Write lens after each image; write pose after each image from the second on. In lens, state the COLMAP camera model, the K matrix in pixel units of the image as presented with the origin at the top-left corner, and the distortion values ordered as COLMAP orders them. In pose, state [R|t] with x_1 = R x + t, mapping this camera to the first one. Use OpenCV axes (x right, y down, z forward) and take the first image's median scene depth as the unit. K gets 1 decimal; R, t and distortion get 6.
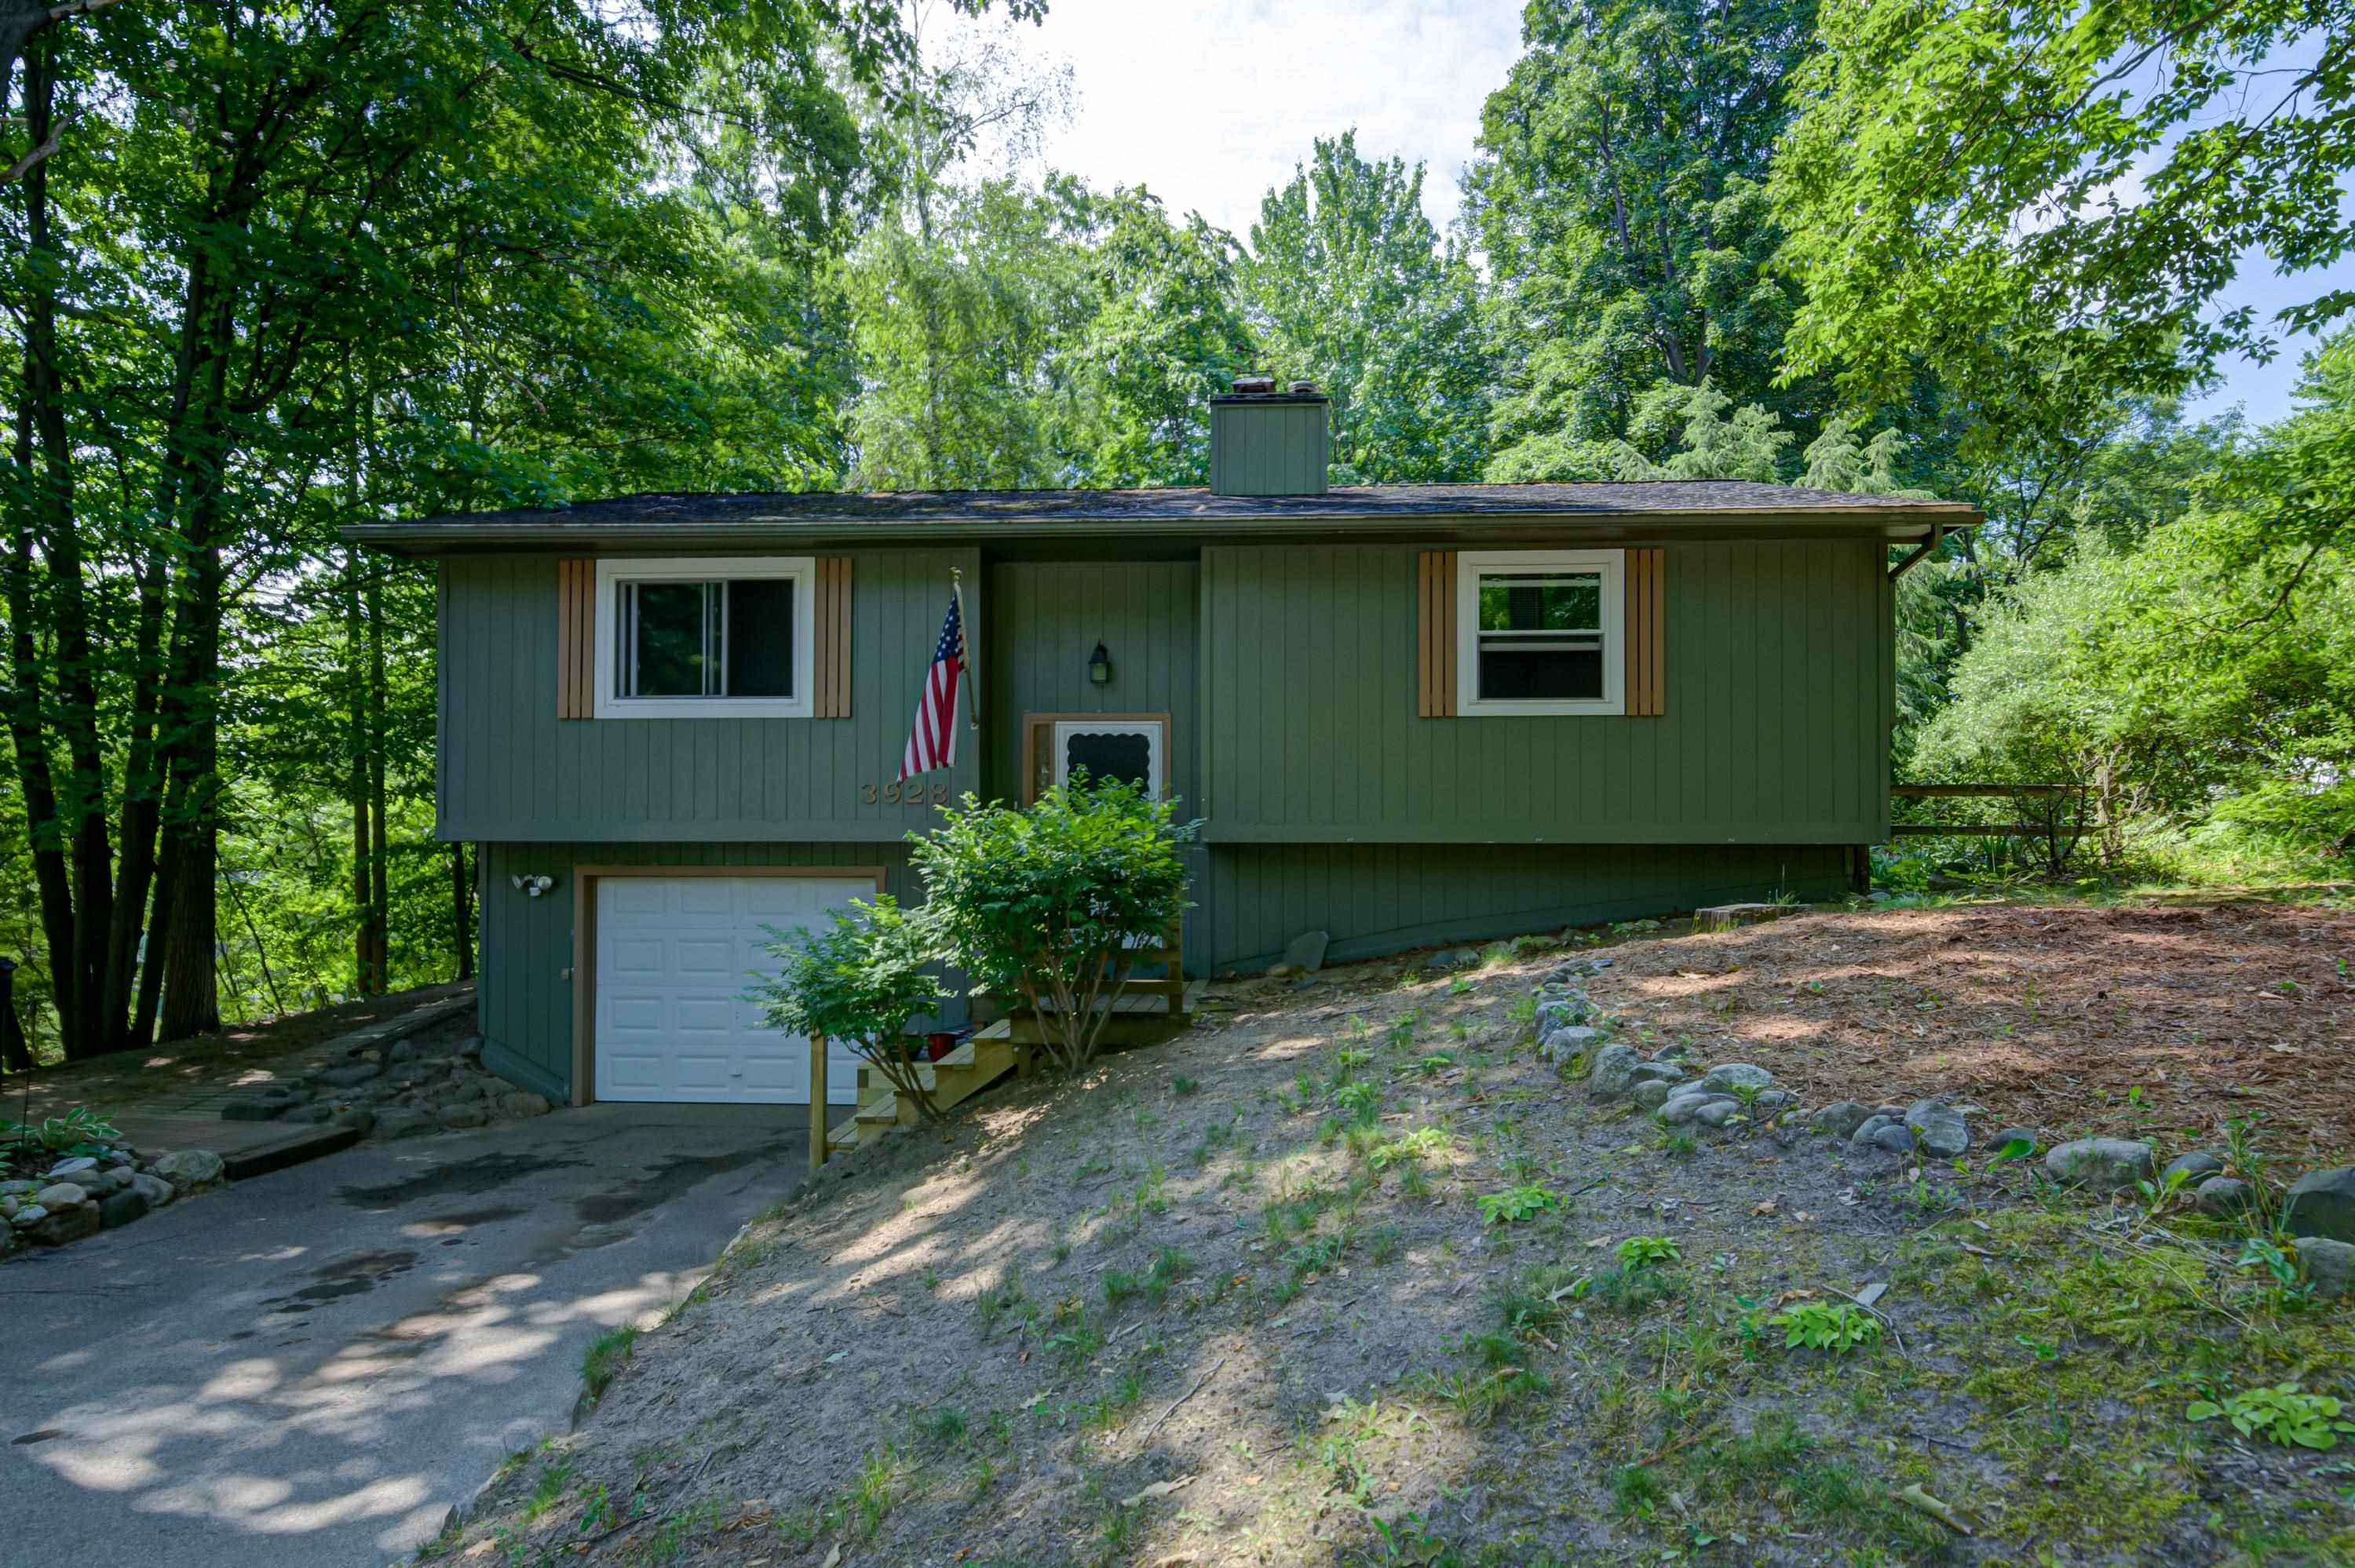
lens RADIAL K [[1259.9, 0, 1183.1], [0, 1259.9, 828.1], [0, 0, 1]] dist [0.007851, -0.000051]
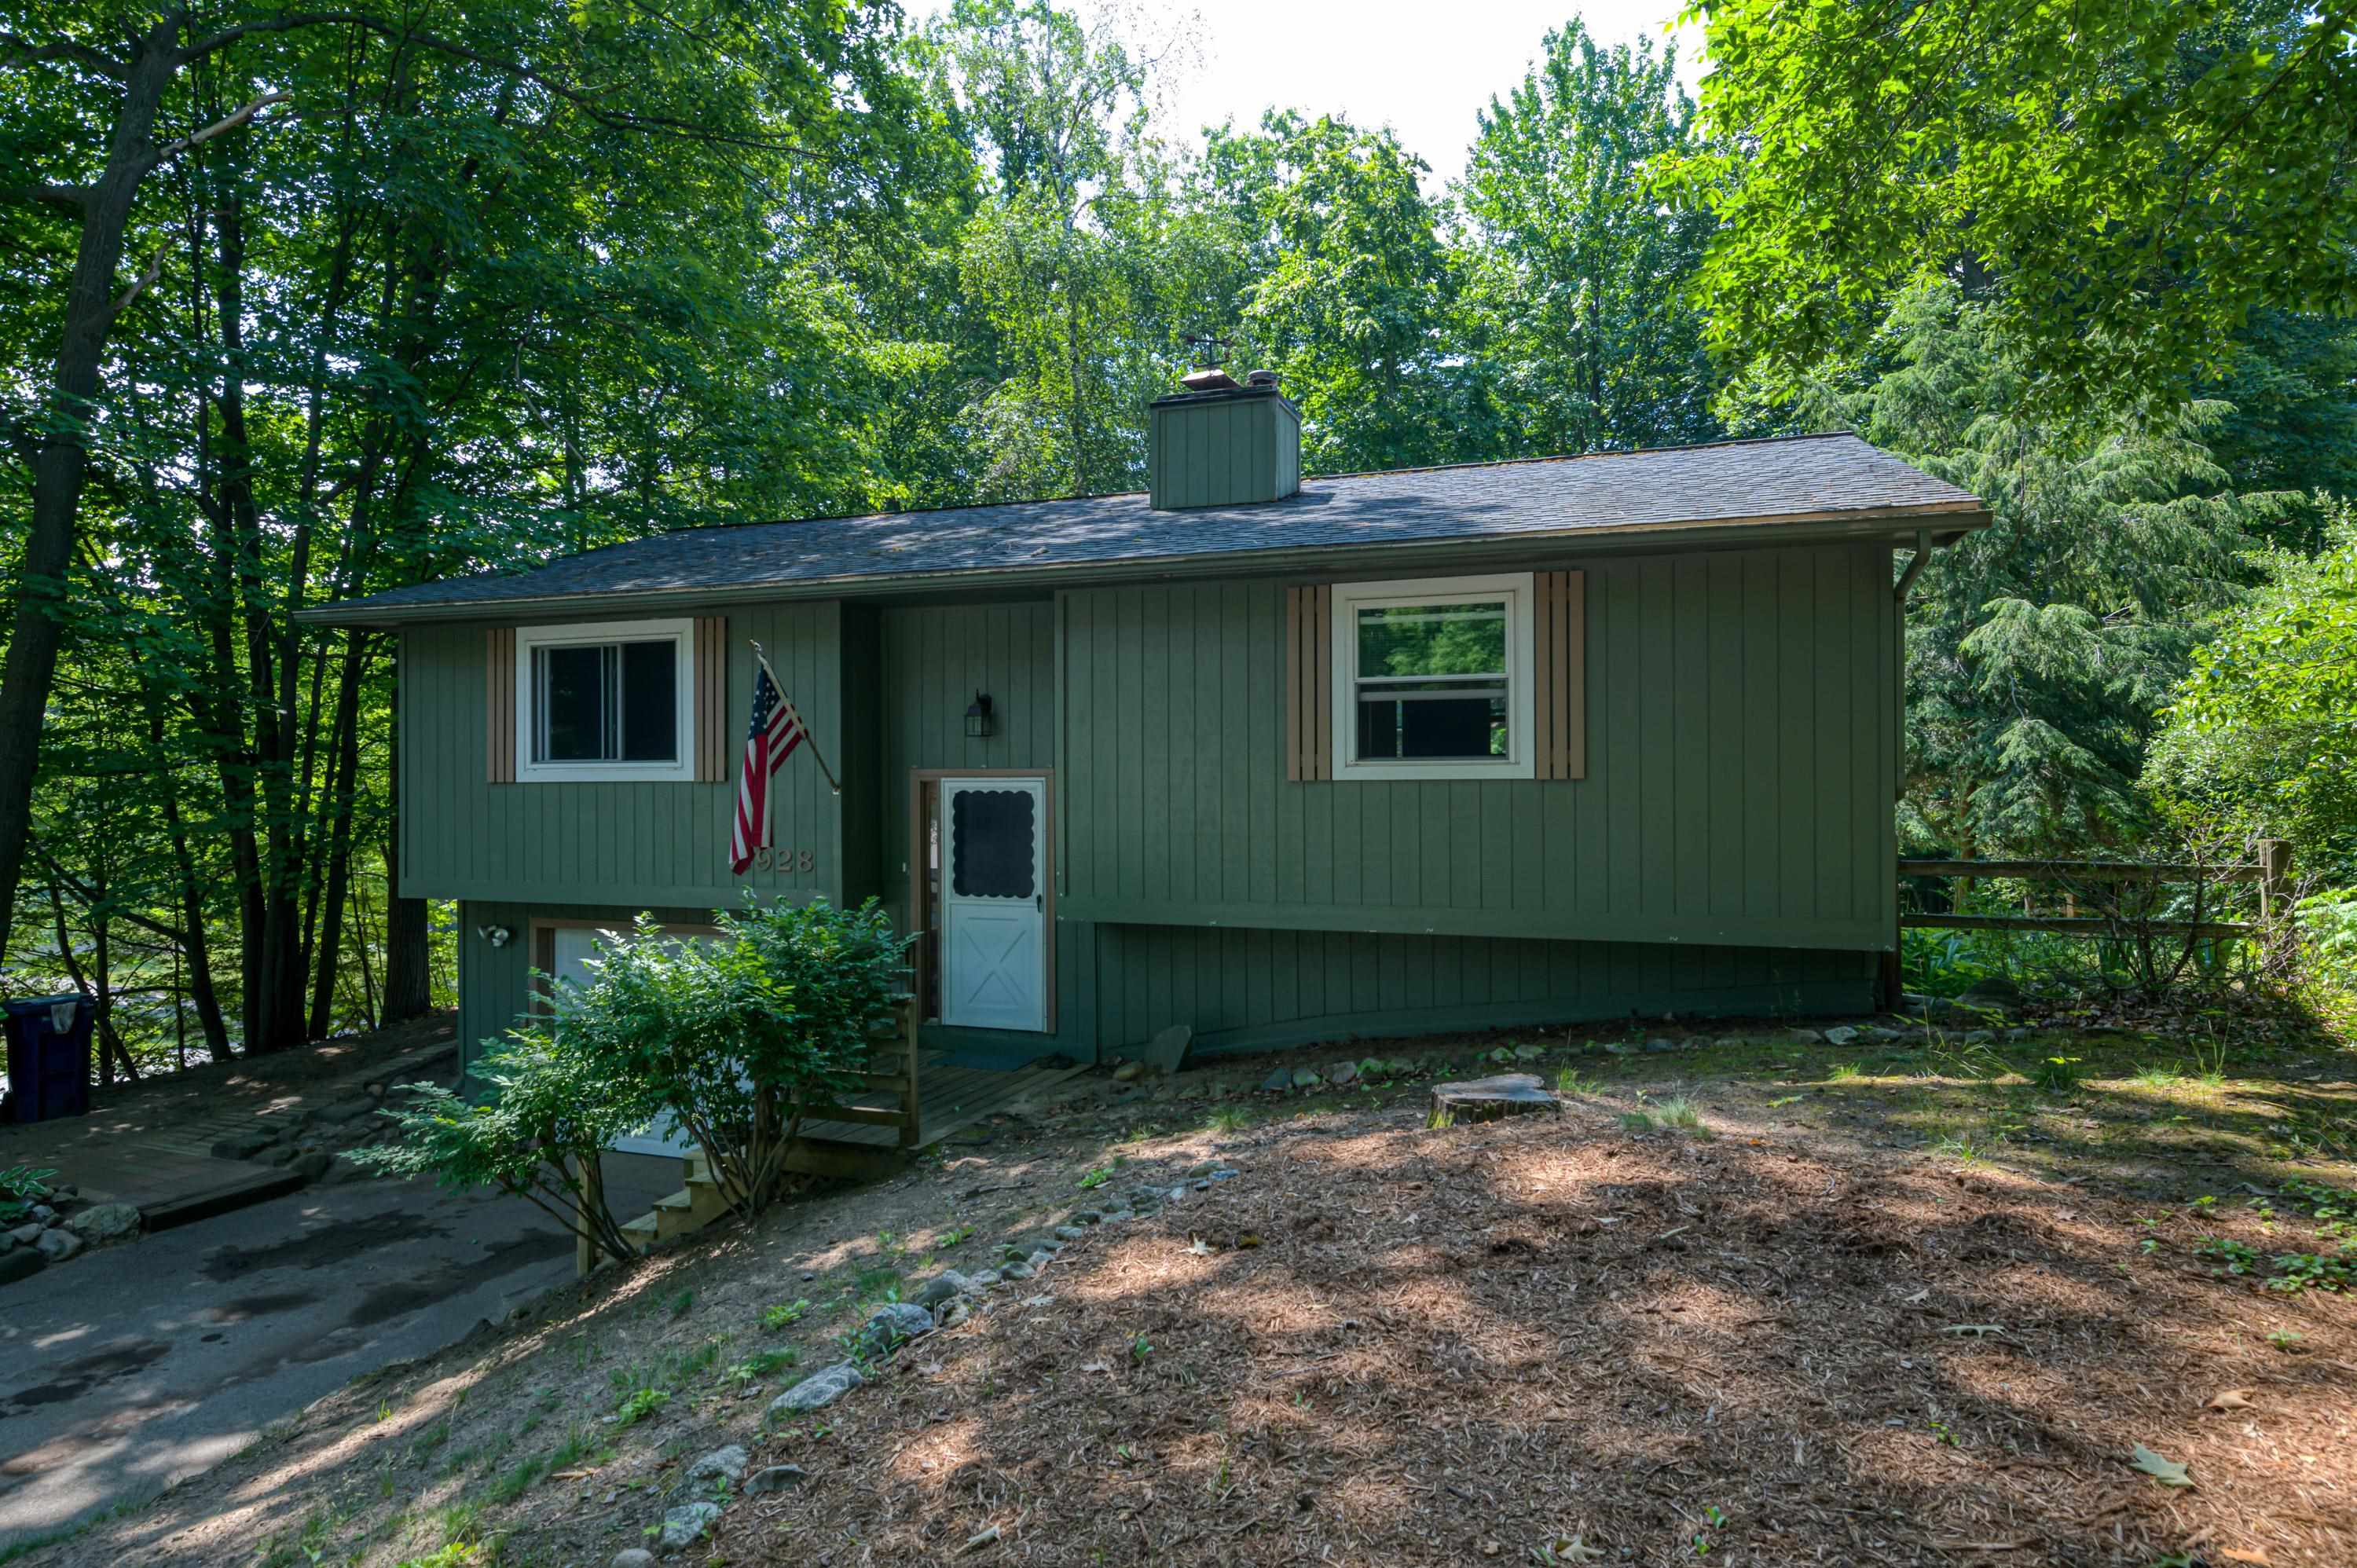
lens RADIAL K [[1282.7, 0, 1178.5], [0, 1282.7, 784.0], [0, 0, 1]] dist [0.006896, -0.000221]
pose [[0.960900, -0.005153, -0.276849, 0.342313], [0.010121, 0.999812, 0.016518, -0.097823], [0.276712, -0.018674, 0.960771, 0.144731]]
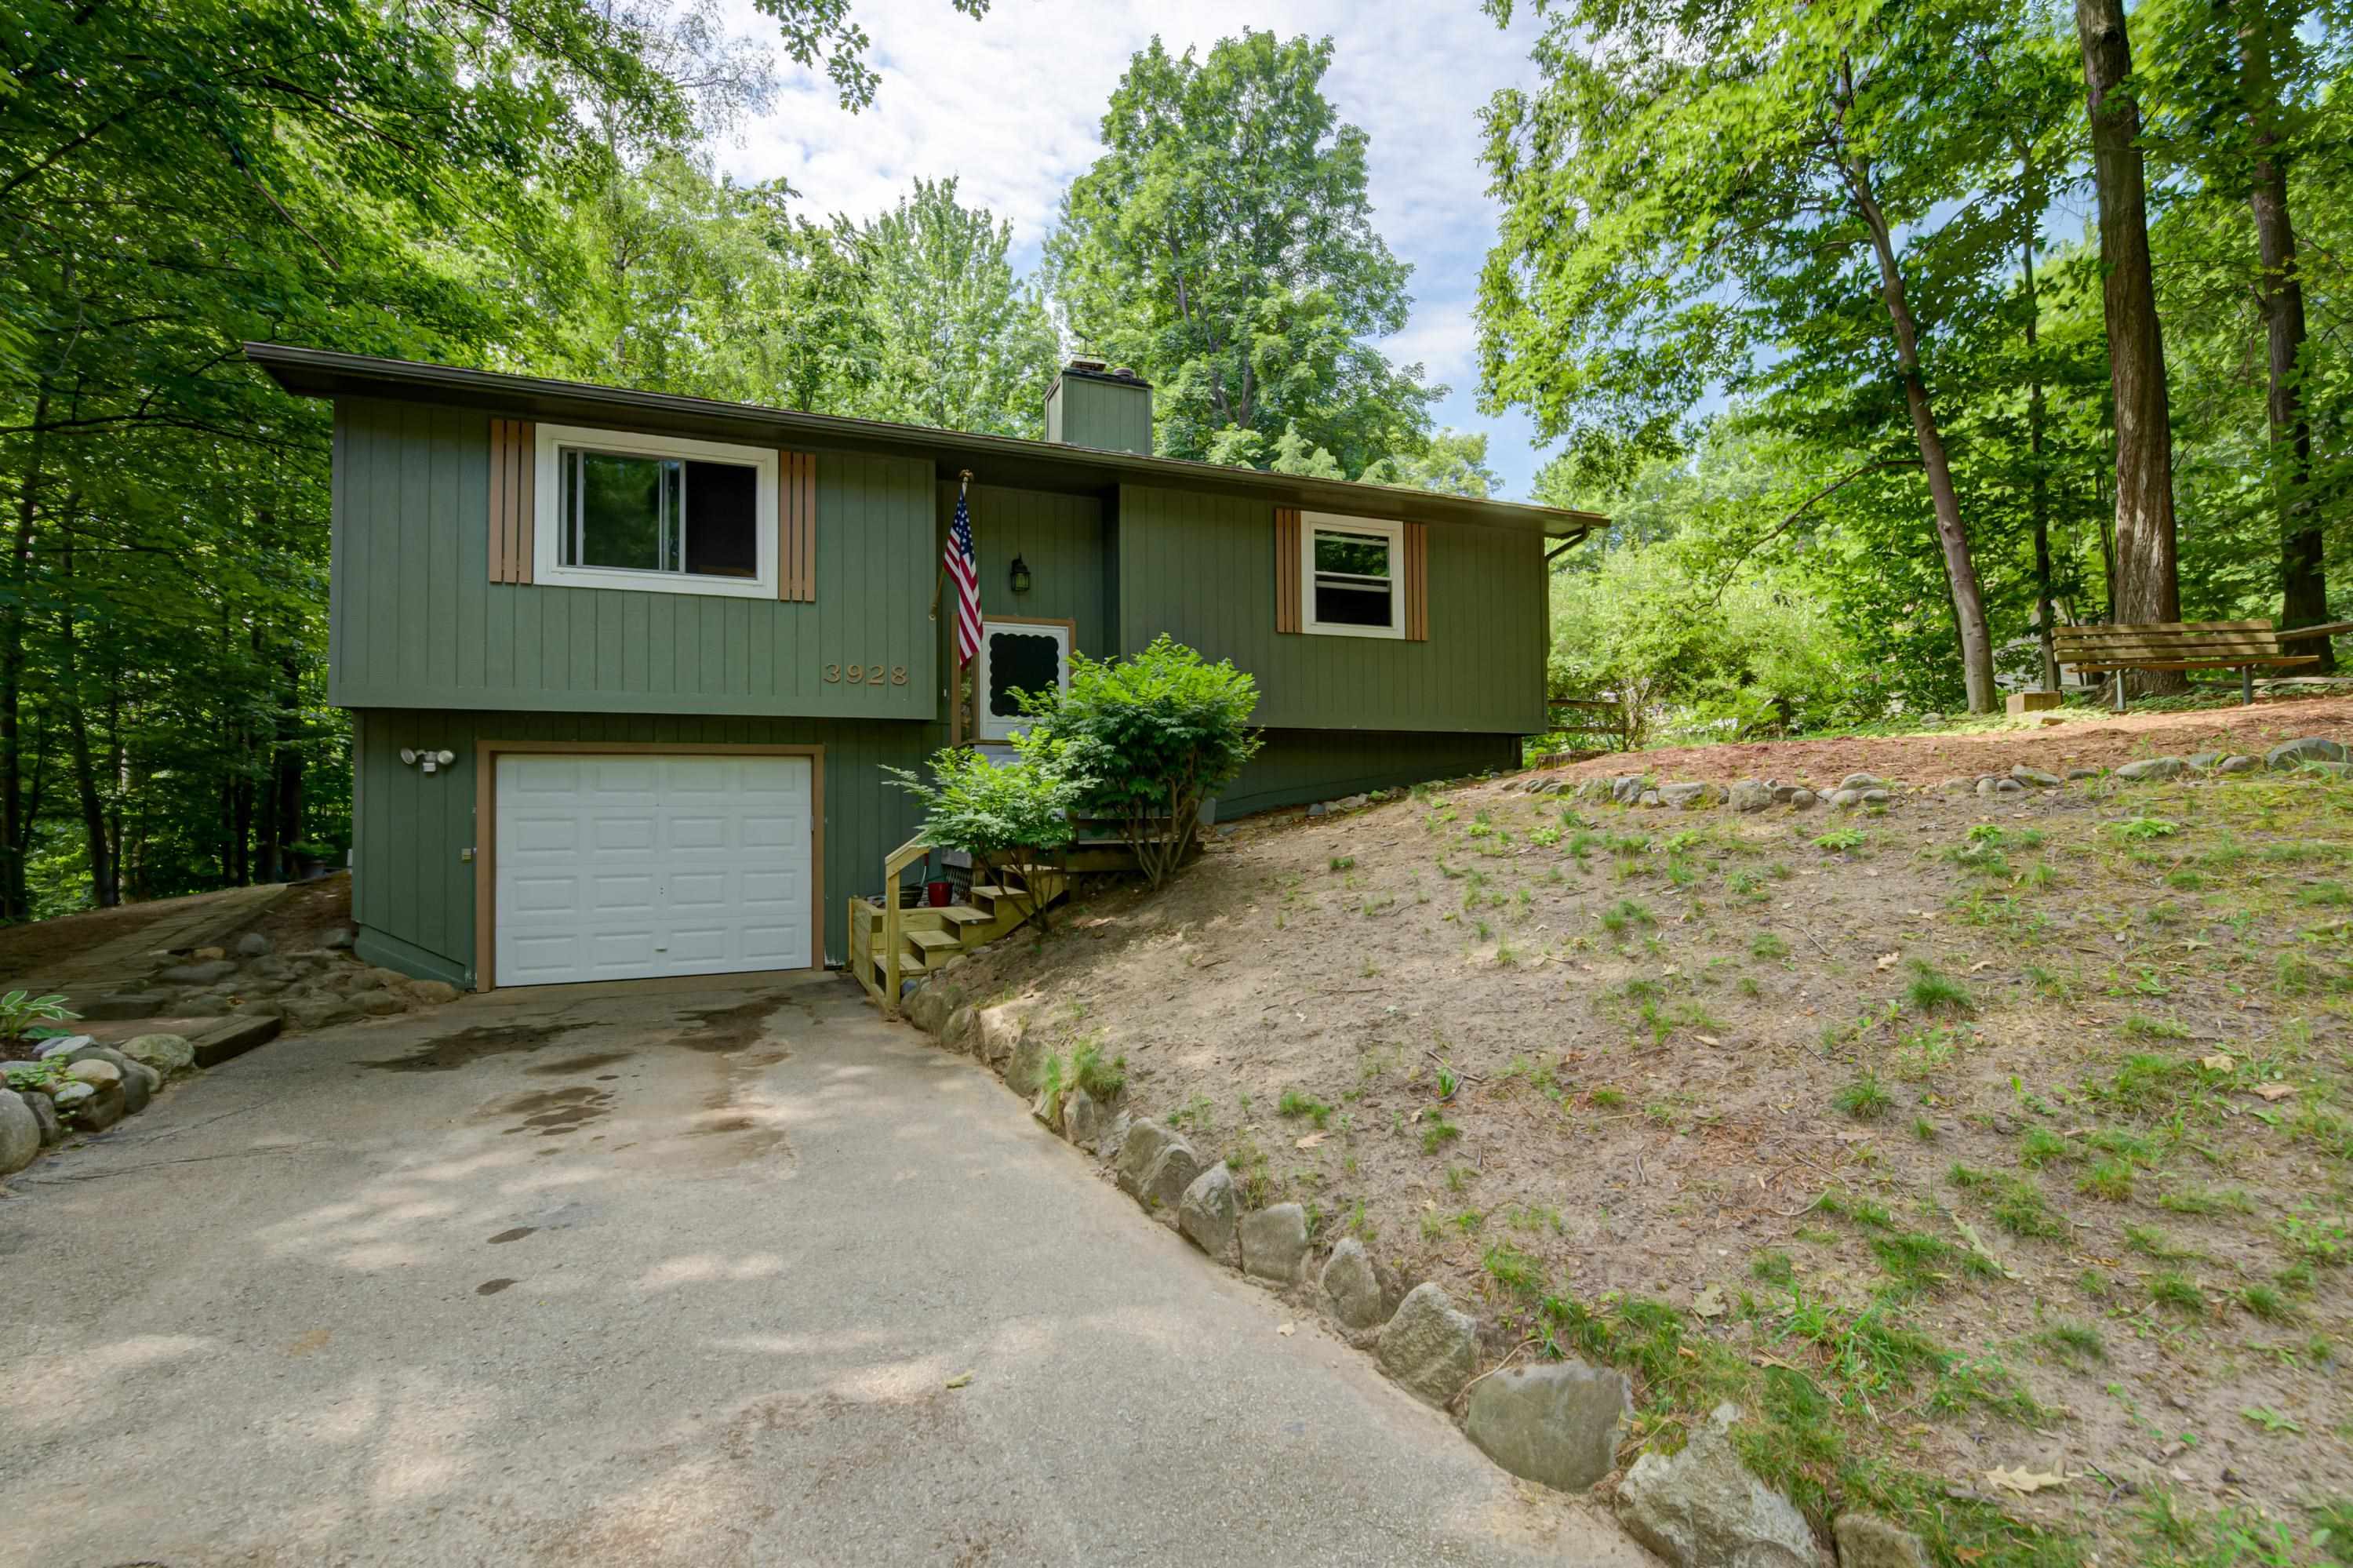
lens RADIAL K [[1058.8, 0, 1183.5], [0, 1058.8, 778.5], [0, 0, 1]] dist [-0.000933, -0.000018]
pose [[0.893045, 0.000145, 0.449968, -0.387781], [0.004326, 0.999951, -0.008908, 0.072410], [-0.449947, 0.009902, 0.893000, 0.049368]]
